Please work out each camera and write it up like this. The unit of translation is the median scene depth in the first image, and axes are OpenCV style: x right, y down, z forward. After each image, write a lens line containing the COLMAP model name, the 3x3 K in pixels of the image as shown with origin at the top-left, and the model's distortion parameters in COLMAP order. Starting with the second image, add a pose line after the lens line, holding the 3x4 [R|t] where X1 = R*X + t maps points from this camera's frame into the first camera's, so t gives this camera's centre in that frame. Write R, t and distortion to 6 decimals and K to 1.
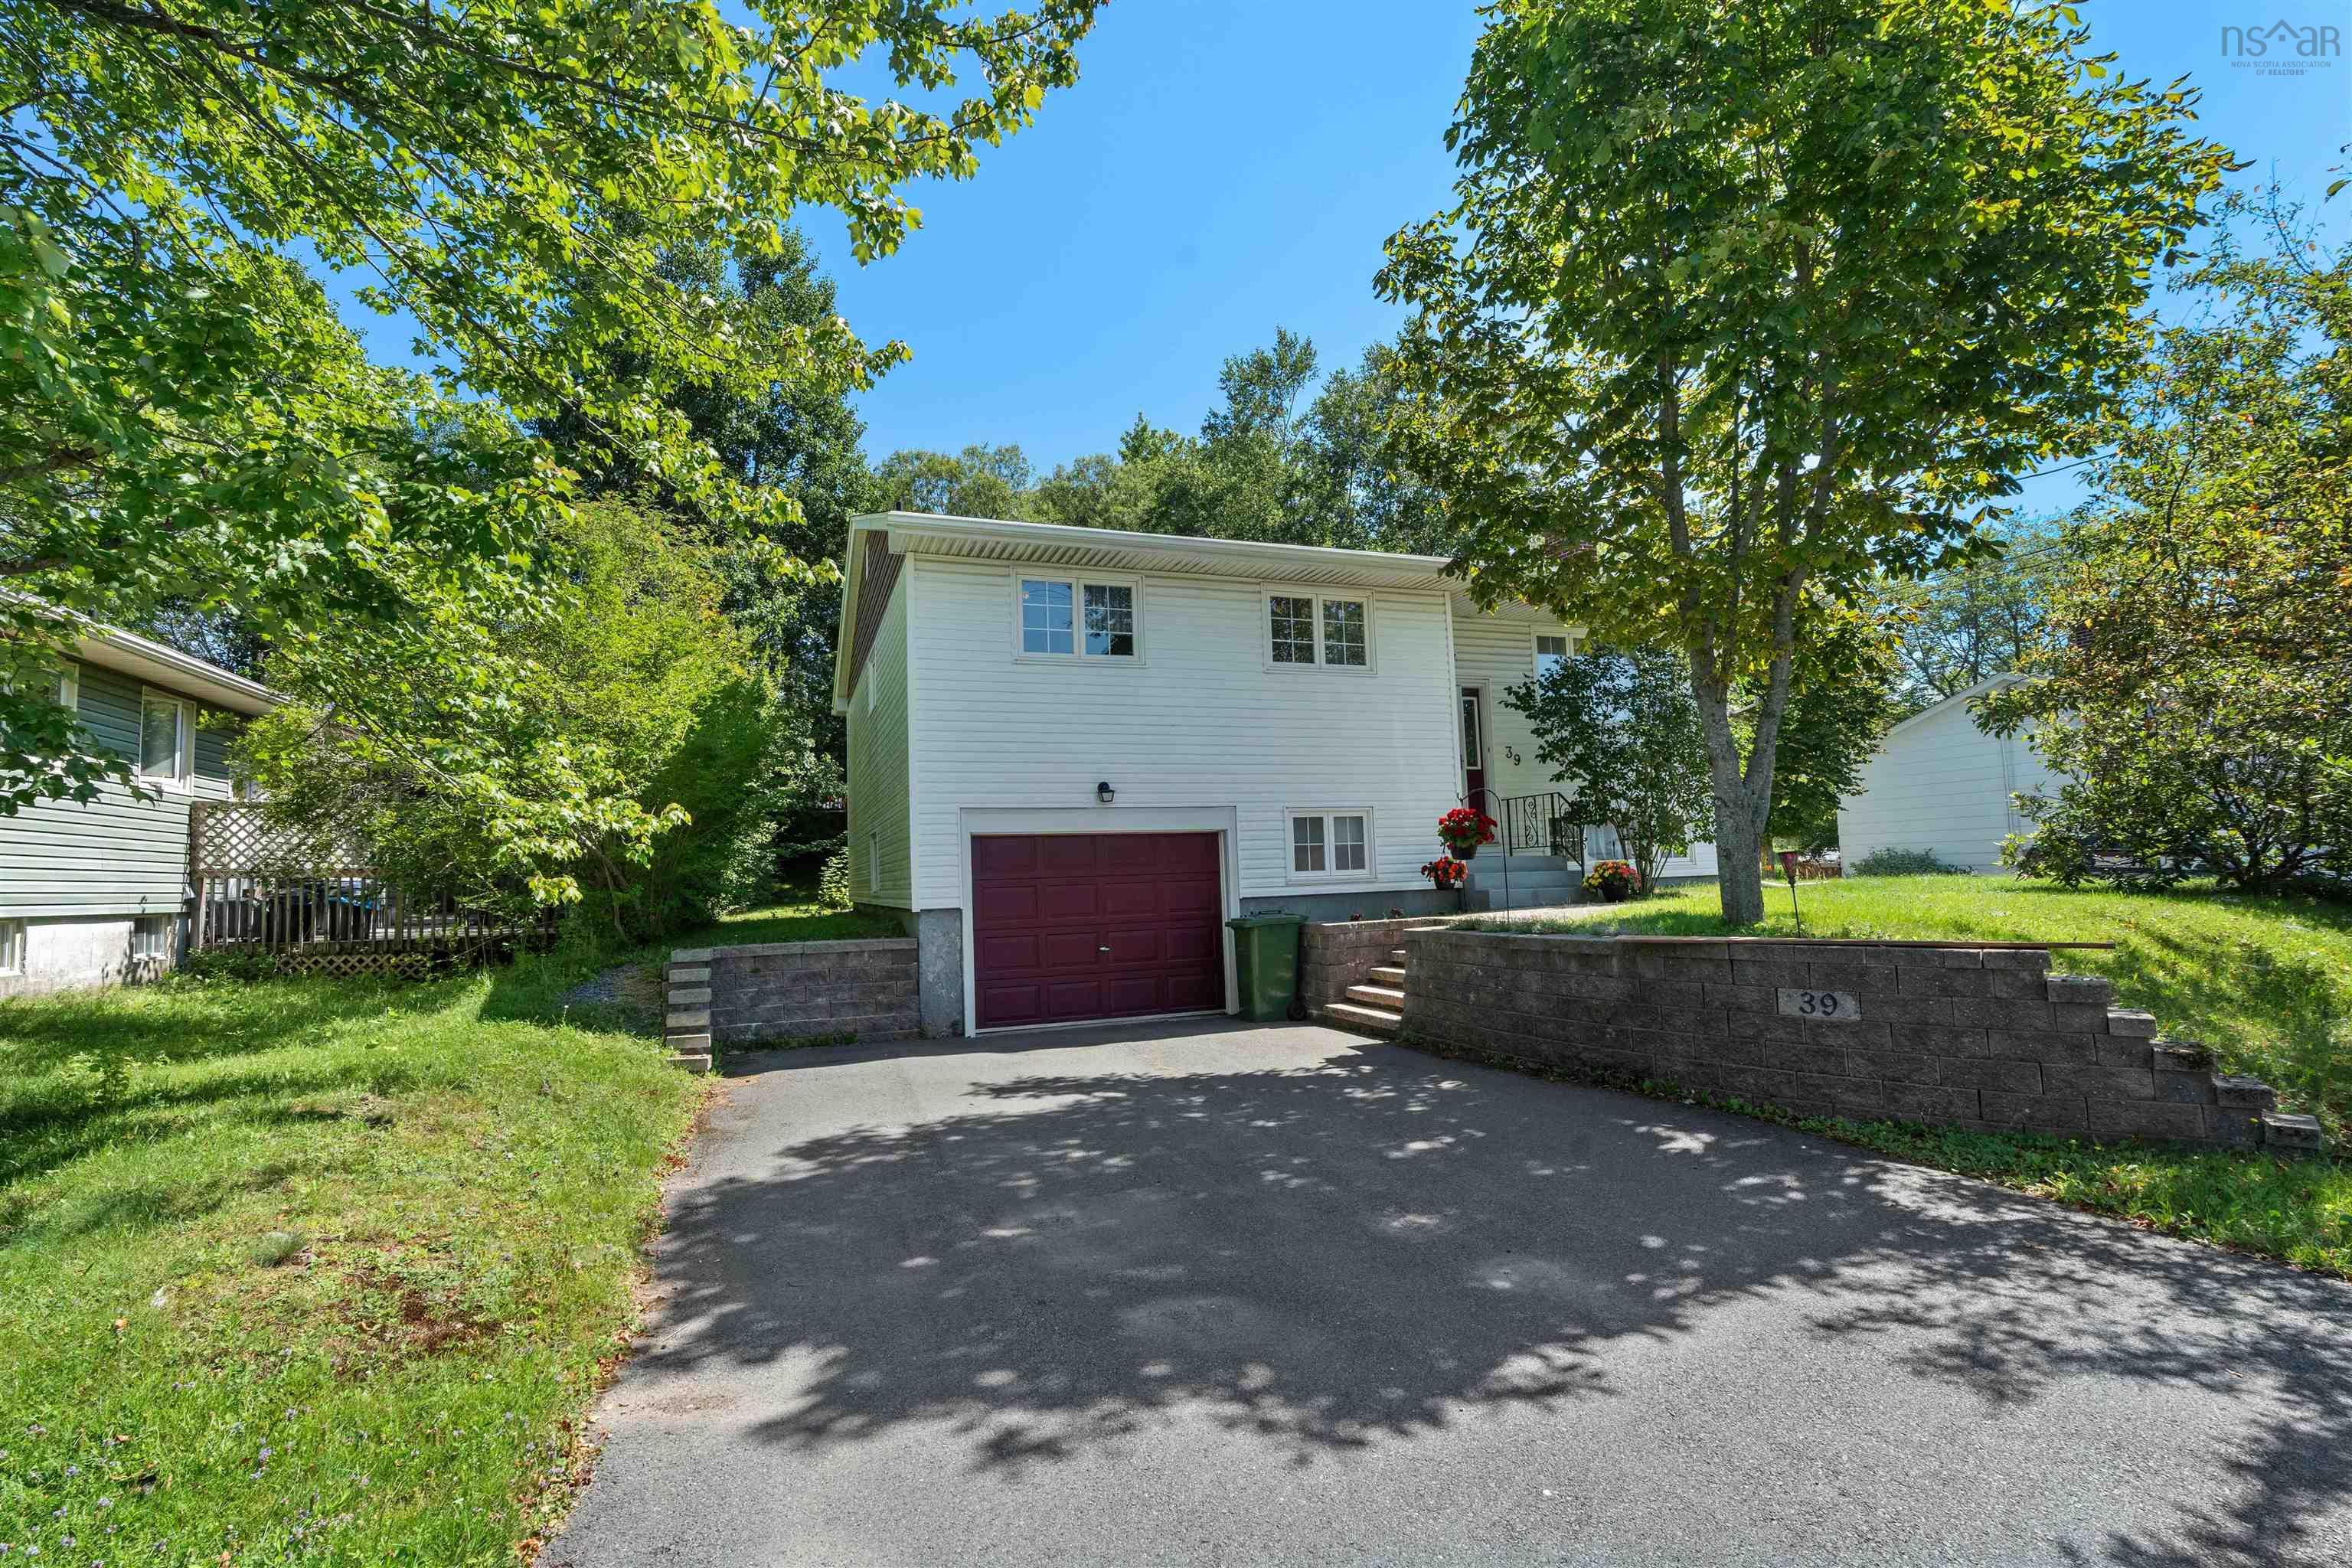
lens RADIAL K [[1082.3, 0, 1183.8], [0, 1082.3, 782.8], [0, 0, 1]] dist [-0.009098, 0.000061]
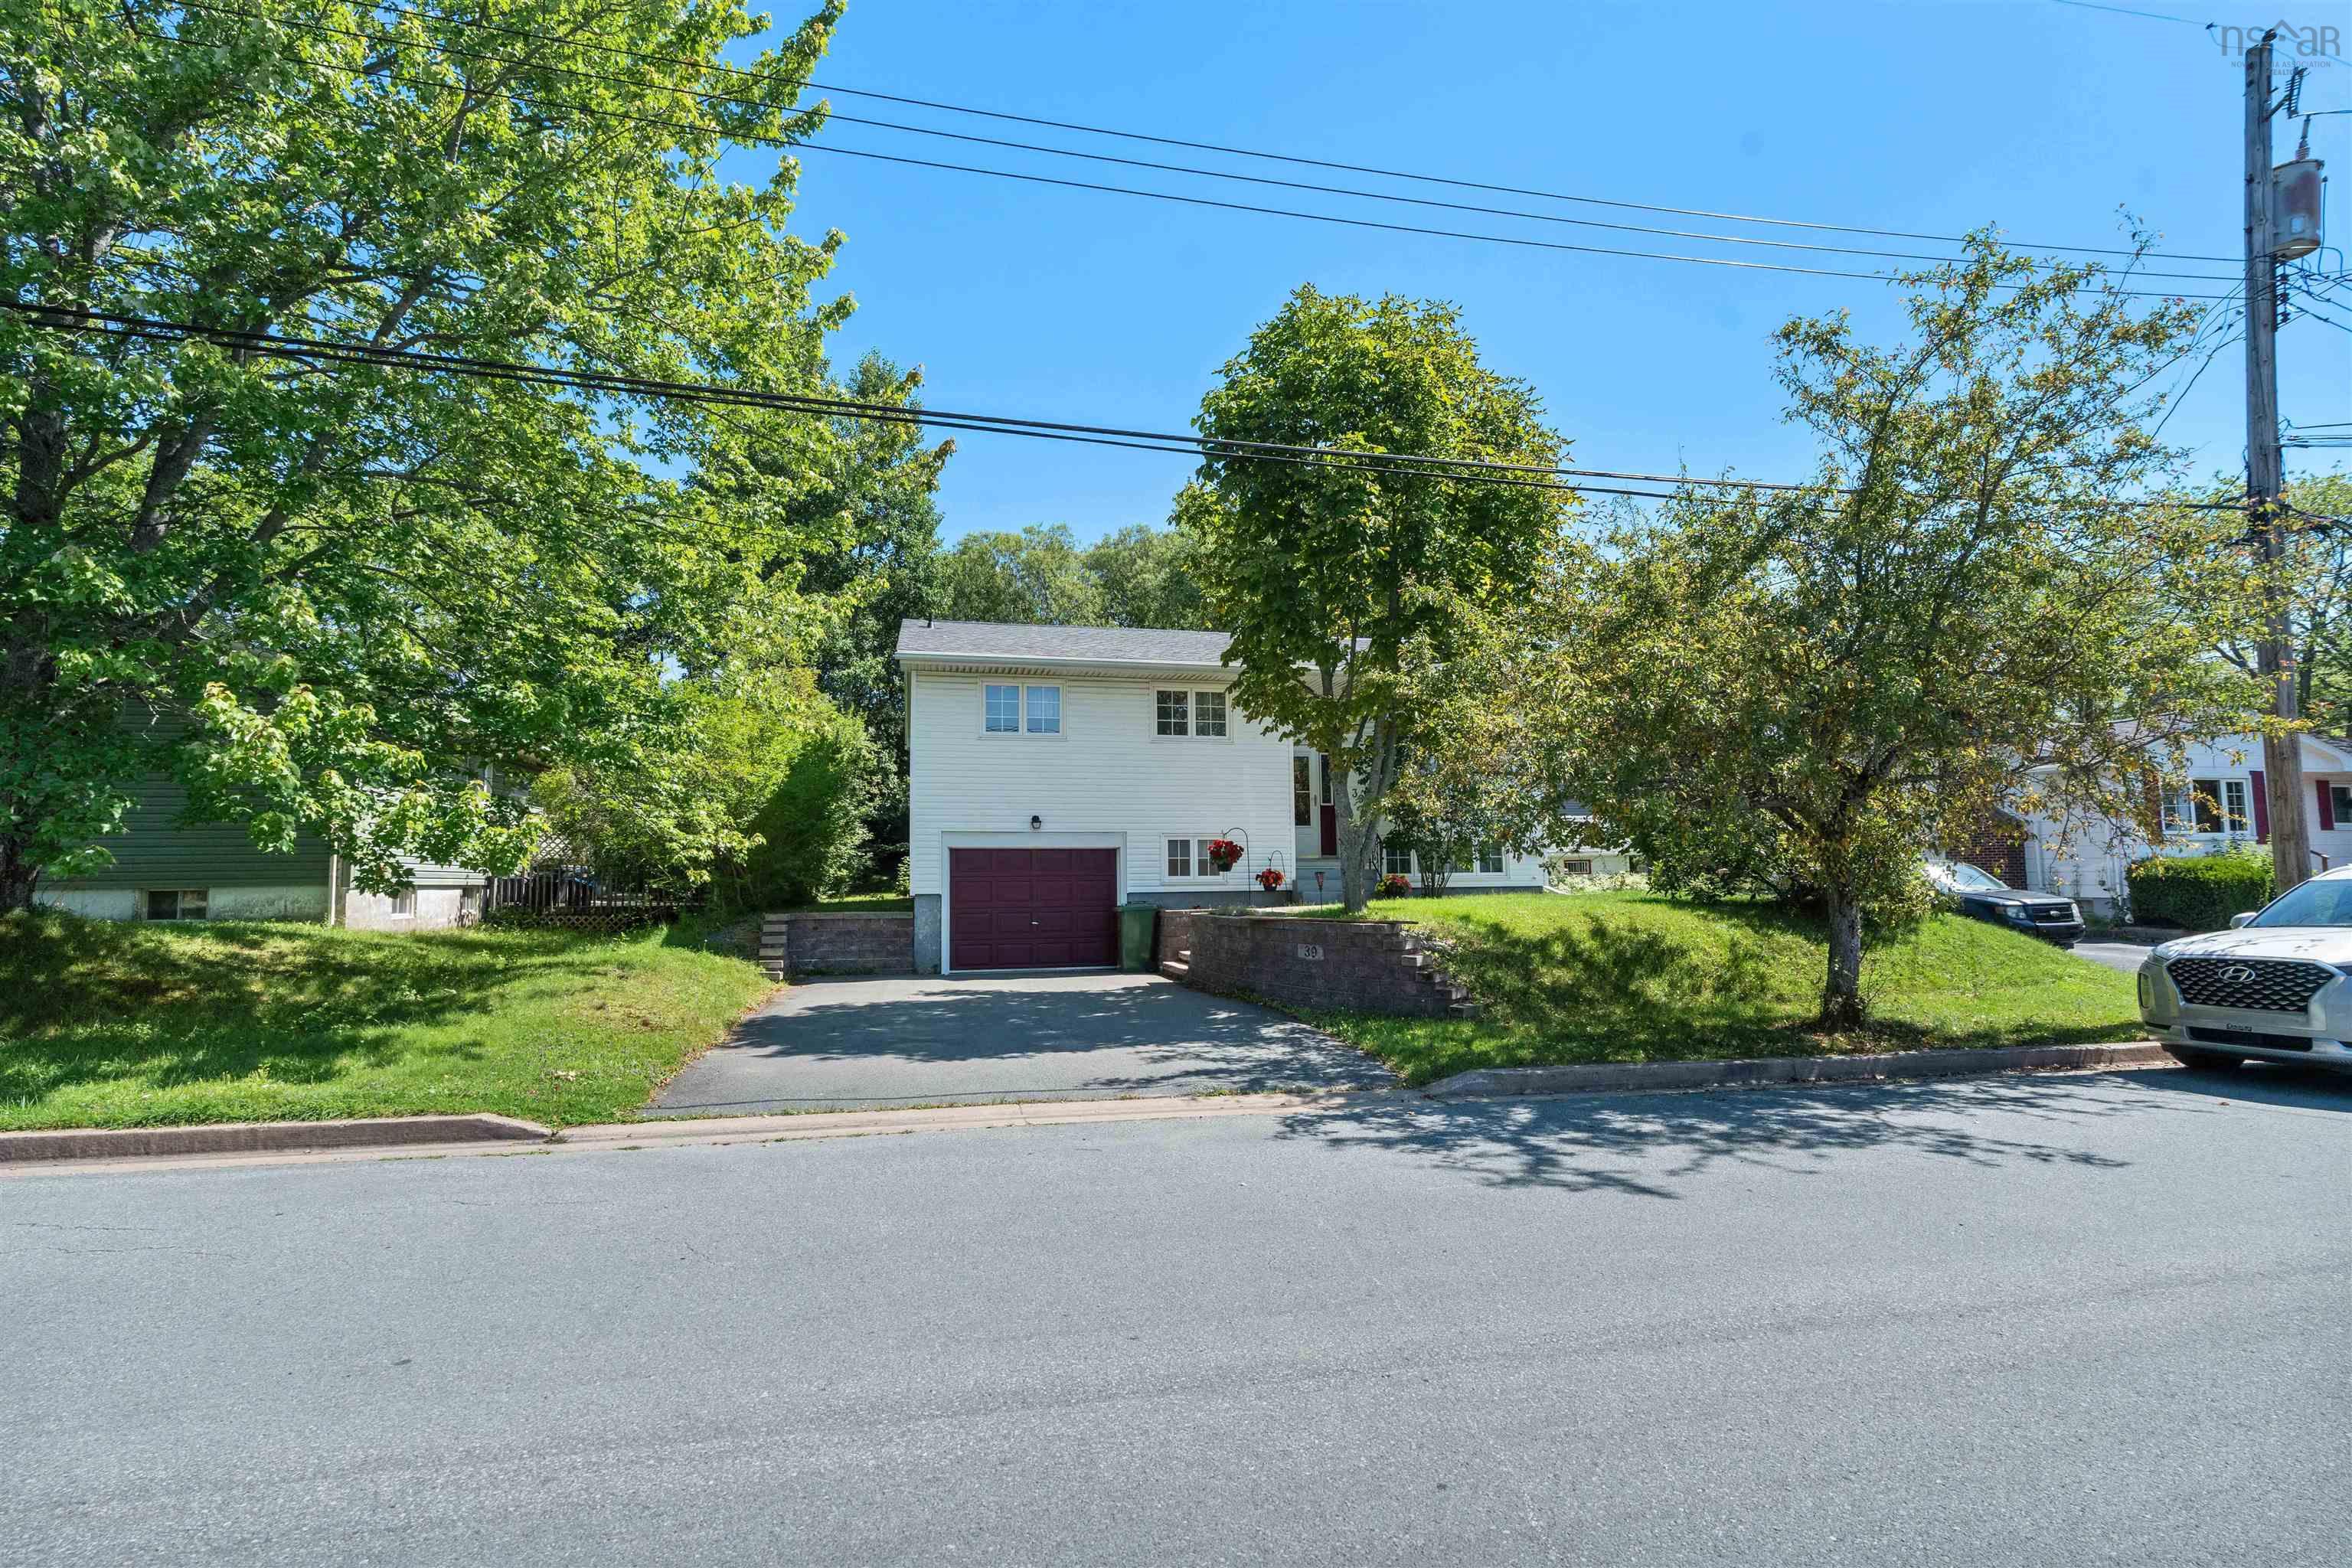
lens RADIAL K [[1082.3, 0, 1171.2], [0, 1082.3, 781.6], [0, 0, 1]] dist [-0.009098, 0.000061]
pose [[0.991600, 0.012675, -0.128722, 0.302622], [-0.012734, 0.999919, 0.000363, -0.049780], [0.128716, 0.001280, 0.991681, -0.489017]]
